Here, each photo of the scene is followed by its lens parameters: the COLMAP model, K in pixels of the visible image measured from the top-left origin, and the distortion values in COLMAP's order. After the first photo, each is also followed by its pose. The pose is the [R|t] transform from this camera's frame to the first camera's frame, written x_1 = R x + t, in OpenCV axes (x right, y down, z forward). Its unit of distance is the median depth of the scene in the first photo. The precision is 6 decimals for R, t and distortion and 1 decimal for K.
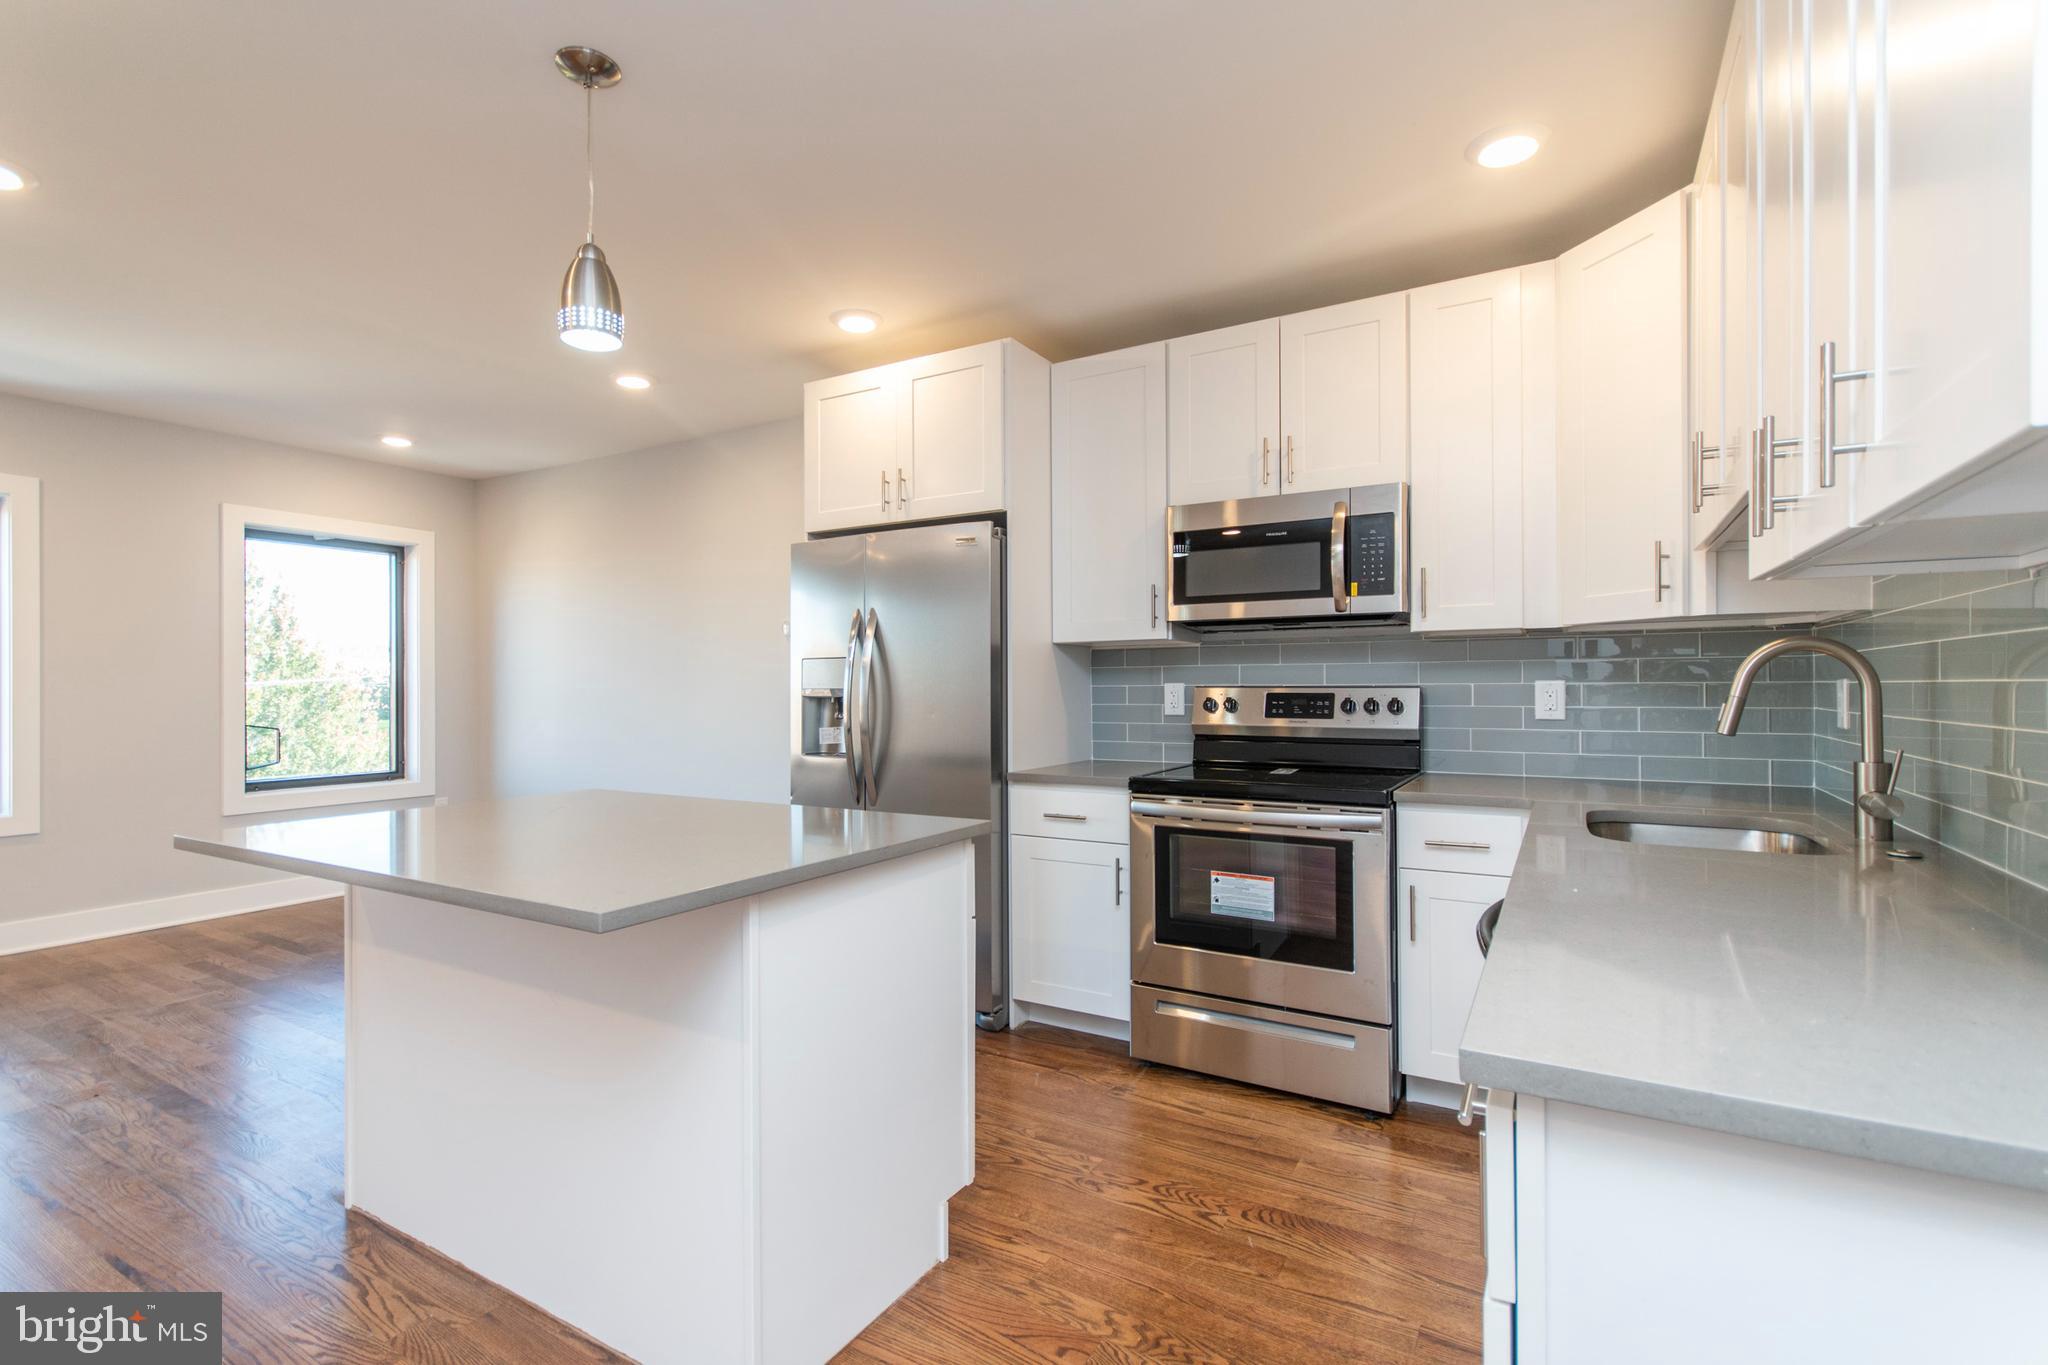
lens RADIAL K [[913.1, 0, 1013.0], [0, 913.1, 684.8], [0, 0, 1]] dist [0.002573, 0.000315]
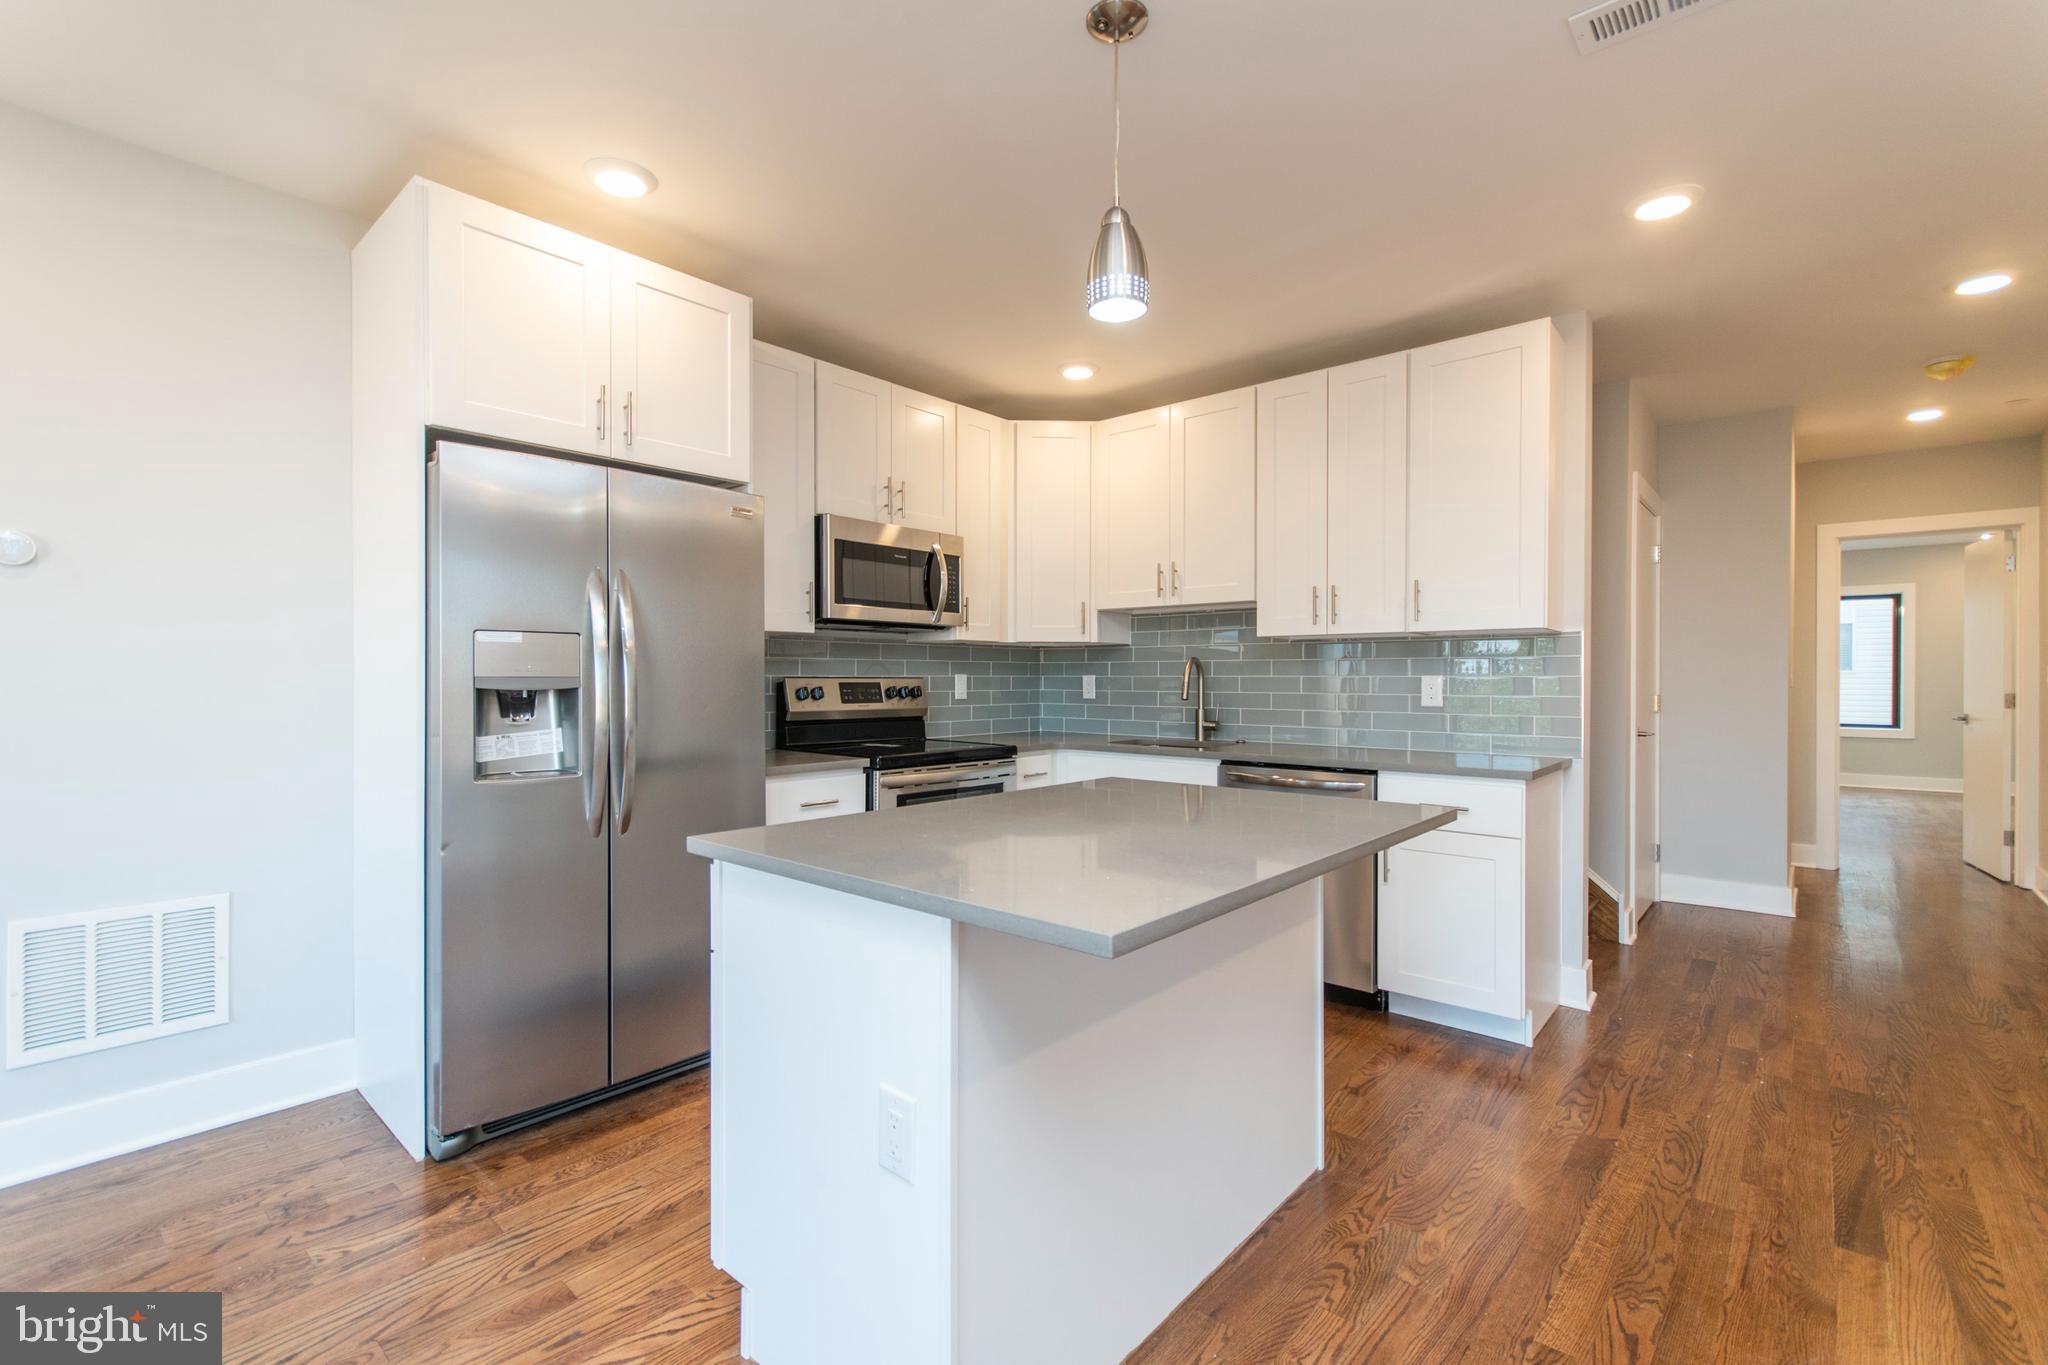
lens RADIAL K [[913.1, 0, 1013.0], [0, 913.1, 684.8], [0, 0, 1]] dist [0.002573, 0.000315]
pose [[0.187388, -0.003490, 0.982280, -0.934258], [-0.007721, 0.999958, 0.005026, 0.004181], [-0.982256, -0.008526, 0.187353, 0.610752]]
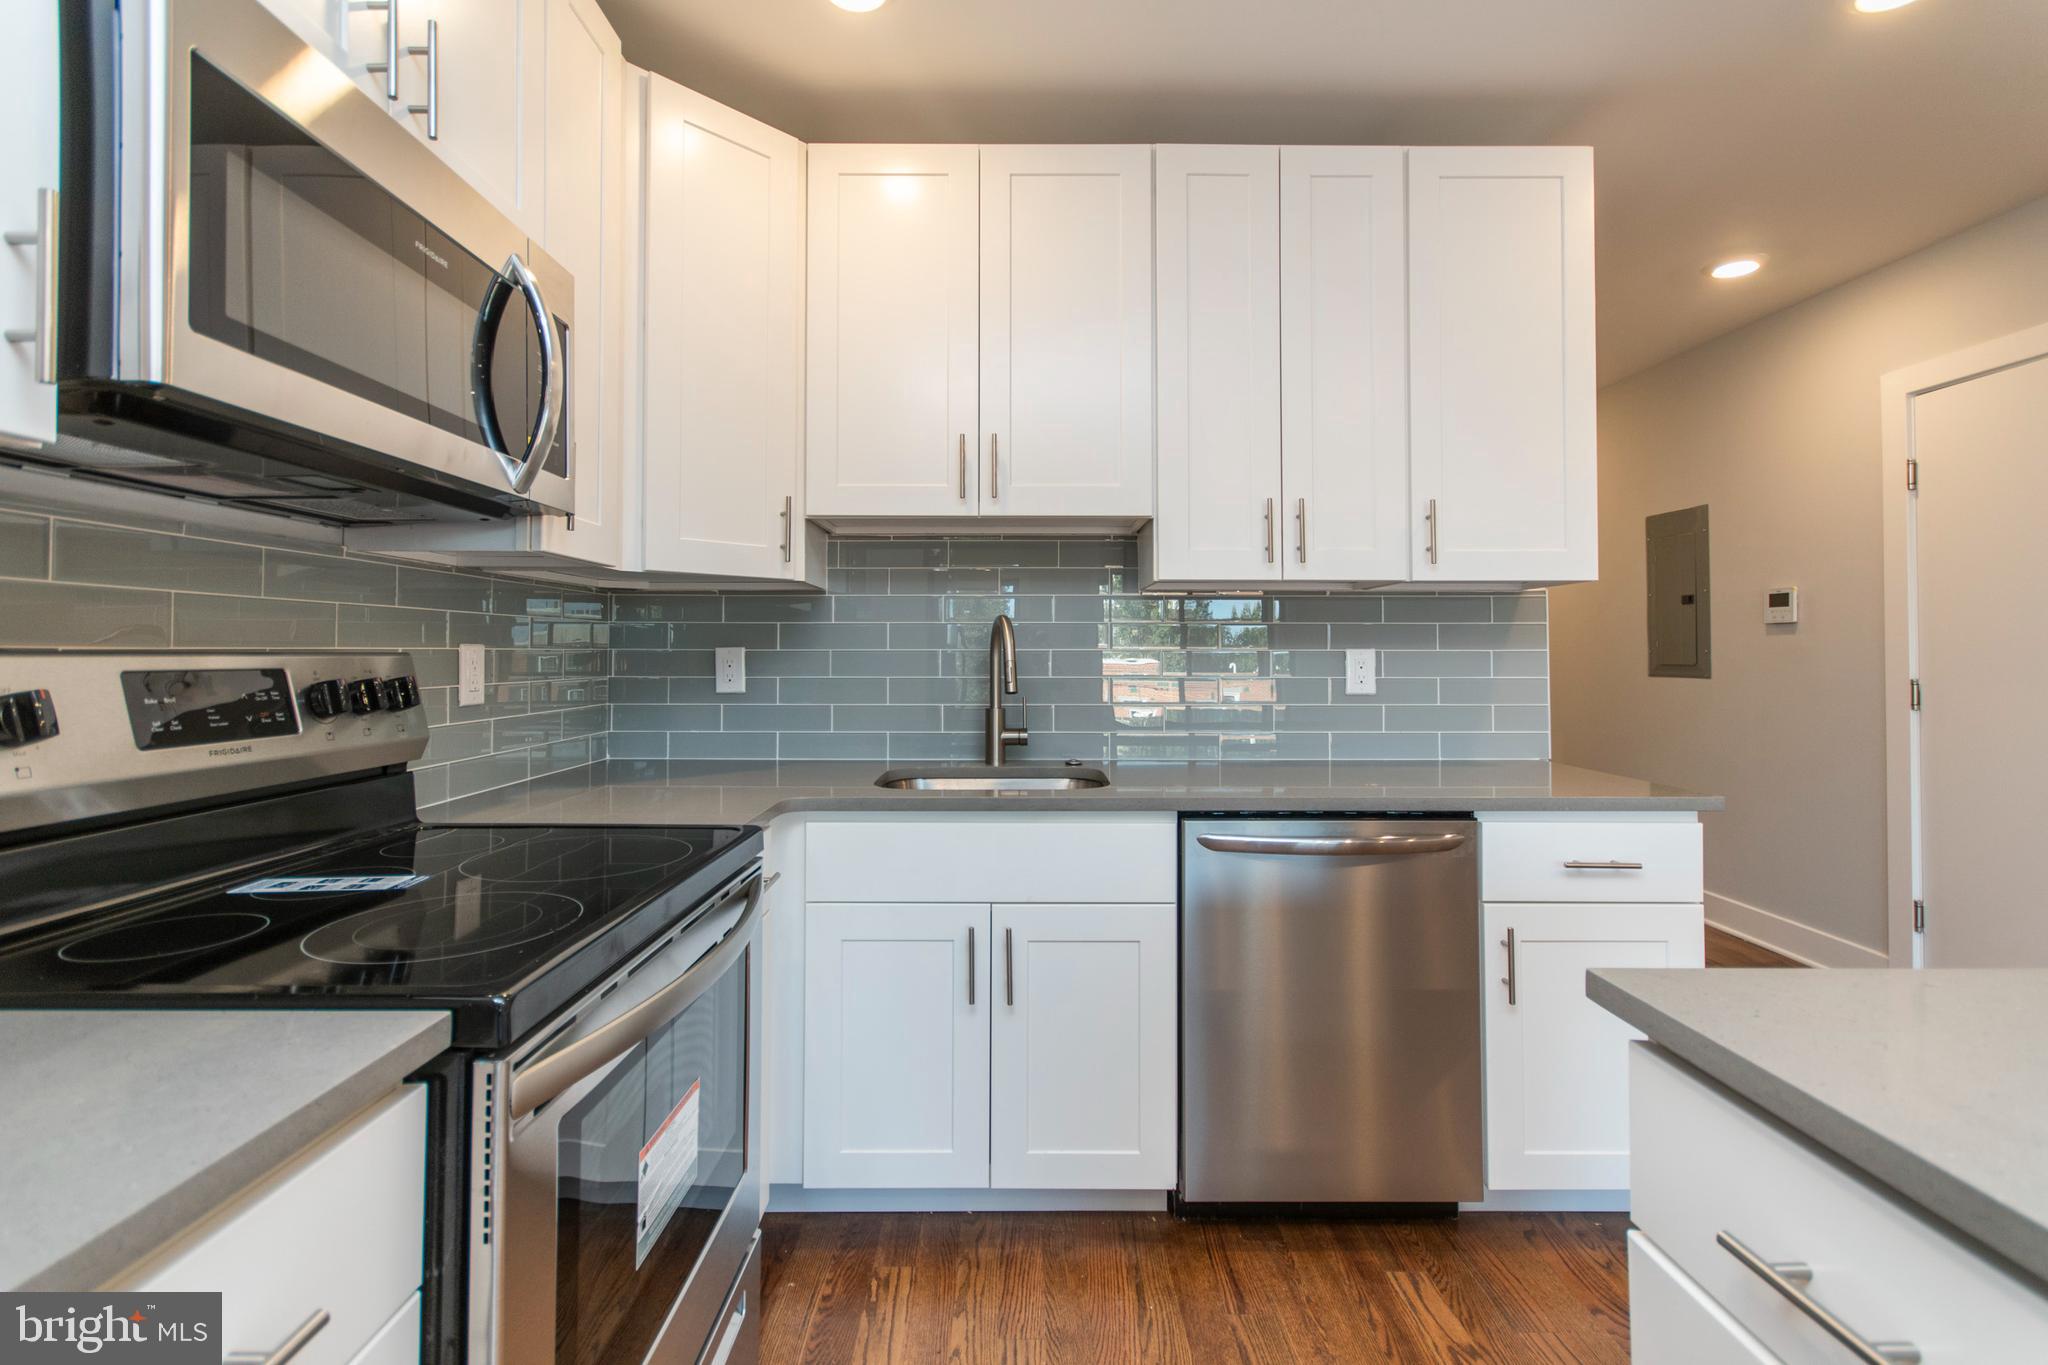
lens RADIAL K [[924.5, 0, 1058.2], [0, 924.5, 650.2], [0, 0, 1]] dist [-0.001838, -0.000174]
pose [[-0.528367, 0.005808, 0.848996, -0.182407], [-0.003194, 0.999956, -0.008829, 0.003039], [-0.849010, -0.007377, -0.528325, 0.983993]]
